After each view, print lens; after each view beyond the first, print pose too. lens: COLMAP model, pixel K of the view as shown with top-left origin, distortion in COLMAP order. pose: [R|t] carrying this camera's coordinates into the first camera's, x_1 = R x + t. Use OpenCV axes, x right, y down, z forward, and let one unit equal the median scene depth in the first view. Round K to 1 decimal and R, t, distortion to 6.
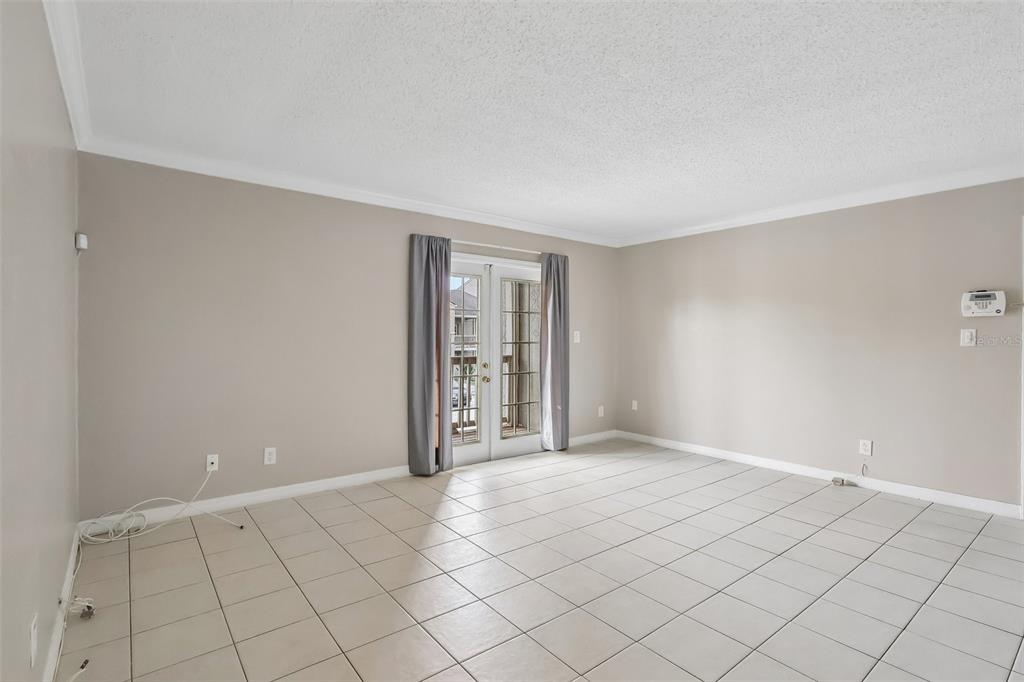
lens RADIAL K [[477.7, 0, 507.8], [0, 477.7, 338.9], [0, 0, 1]] dist [-0.004706, 0.001865]
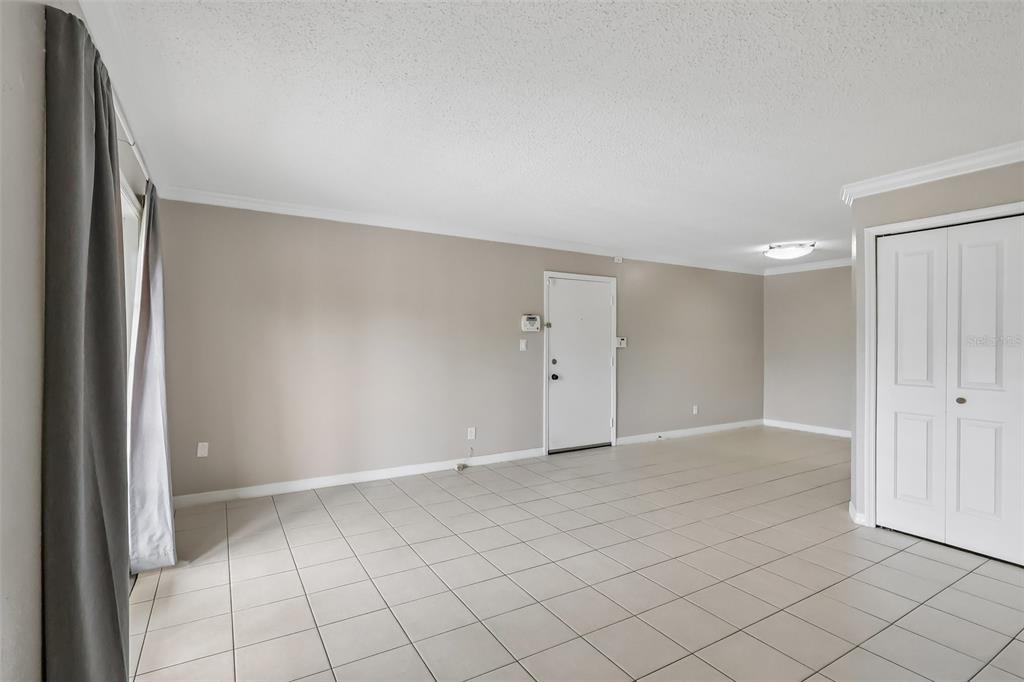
lens RADIAL K [[477.7, 0, 512.5], [0, 477.7, 343.5], [0, 0, 1]] dist [-0.004706, 0.001865]
pose [[0.147493, -0.004630, 0.989052, -0.534071], [0.003269, 0.999986, 0.004194, -0.014149], [-0.989058, 0.002615, 0.147506, 0.812603]]
